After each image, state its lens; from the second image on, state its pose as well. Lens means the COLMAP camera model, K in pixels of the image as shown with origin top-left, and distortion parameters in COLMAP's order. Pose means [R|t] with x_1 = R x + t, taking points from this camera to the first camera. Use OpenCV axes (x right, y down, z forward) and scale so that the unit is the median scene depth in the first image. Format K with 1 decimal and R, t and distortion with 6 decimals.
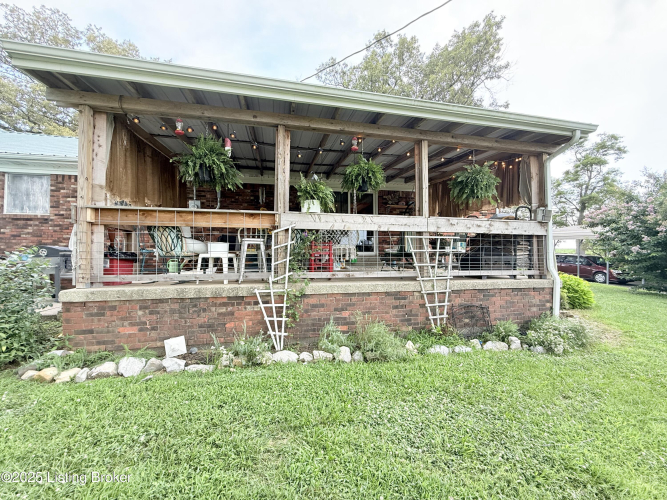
lens RADIAL K [[267.2, 0, 331.9], [0, 267.2, 253.4], [0, 0, 1]] dist [0.001188, 0.000327]
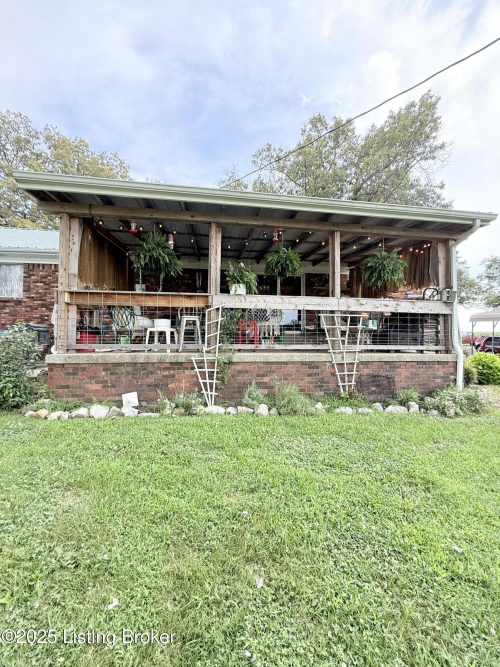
lens RADIAL K [[267.2, 0, 249.2], [0, 267.2, 335.0], [0, 0, 1]] dist [0.001188, 0.000327]
pose [[0.997346, 0.006320, -0.072529, 0.058930], [-0.006370, 0.999980, -0.000462, 0.028690], [0.072525, 0.000922, 0.997366, -0.188229]]
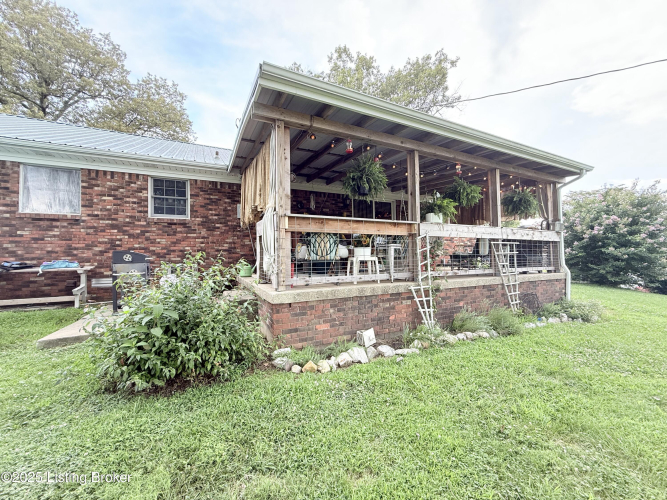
lens RADIAL K [[267.2, 0, 332.1], [0, 267.2, 254.0], [0, 0, 1]] dist [0.001188, 0.000327]
pose [[0.968902, -0.008898, 0.247286, -0.822848], [0.010267, 0.999938, -0.004247, -0.009218], [-0.247233, 0.006654, 0.968933, -0.073604]]
